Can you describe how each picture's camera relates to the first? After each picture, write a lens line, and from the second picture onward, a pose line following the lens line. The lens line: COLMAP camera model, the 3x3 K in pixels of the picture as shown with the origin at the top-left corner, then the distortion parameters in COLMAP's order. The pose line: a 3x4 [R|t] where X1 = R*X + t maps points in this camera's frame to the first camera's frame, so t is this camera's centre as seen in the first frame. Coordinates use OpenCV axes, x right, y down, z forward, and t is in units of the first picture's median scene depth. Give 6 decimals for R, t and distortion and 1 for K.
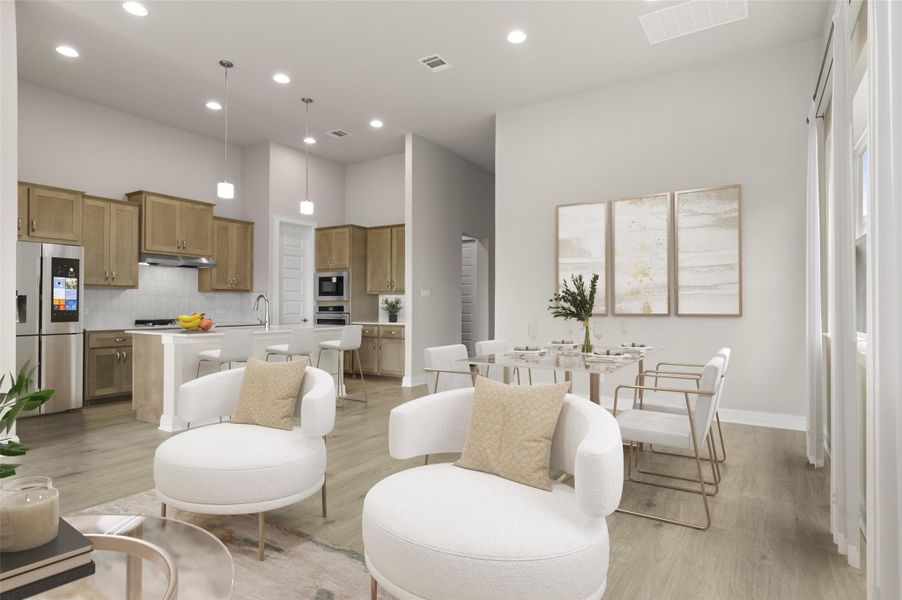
lens RADIAL K [[480.5, 0, 474.2], [0, 480.5, 304.2], [0, 0, 1]] dist [0.000780, -0.000574]
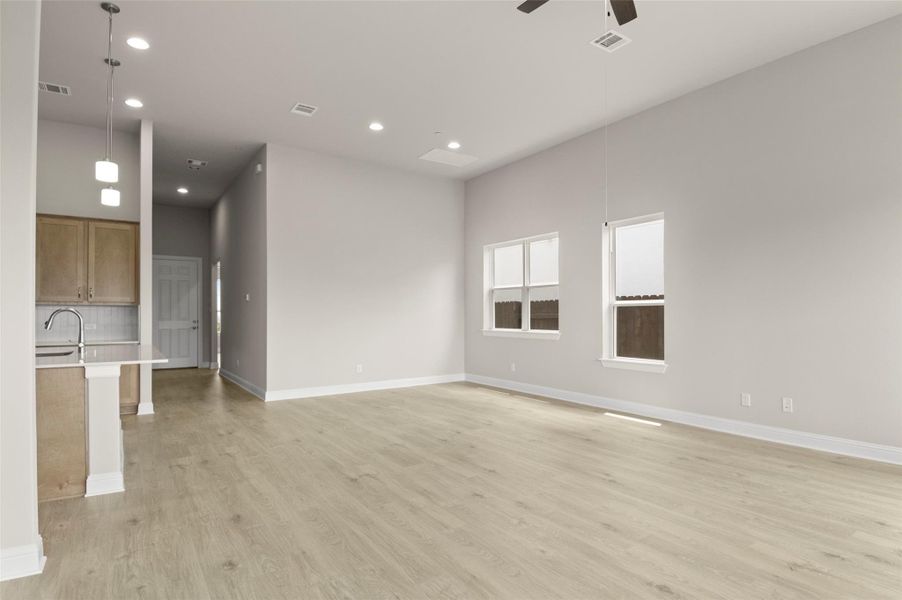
lens RADIAL K [[481.0, 0, 472.3], [0, 481.0, 313.6], [0, 0, 1]] dist [0.032326, -0.046363]
pose [[0.393024, -0.003342, 0.919522, -0.724481], [0.001723, 0.999994, 0.002898, -0.010238], [-0.919527, 0.000445, 0.393028, 0.125871]]
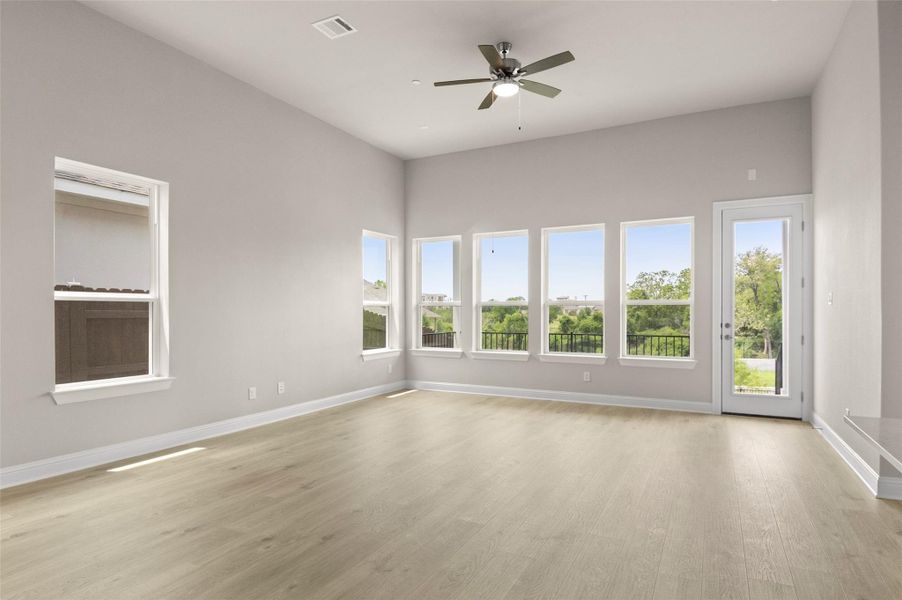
lens RADIAL K [[481.0, 0, 472.3], [0, 481.0, 313.6], [0, 0, 1]] dist [0.032326, -0.046363]
pose [[-0.996505, -0.002832, -0.083486, -0.184098], [-0.002860, 0.999996, 0.000214, -0.007632], [0.083485, 0.000452, -0.996509, 0.837711]]
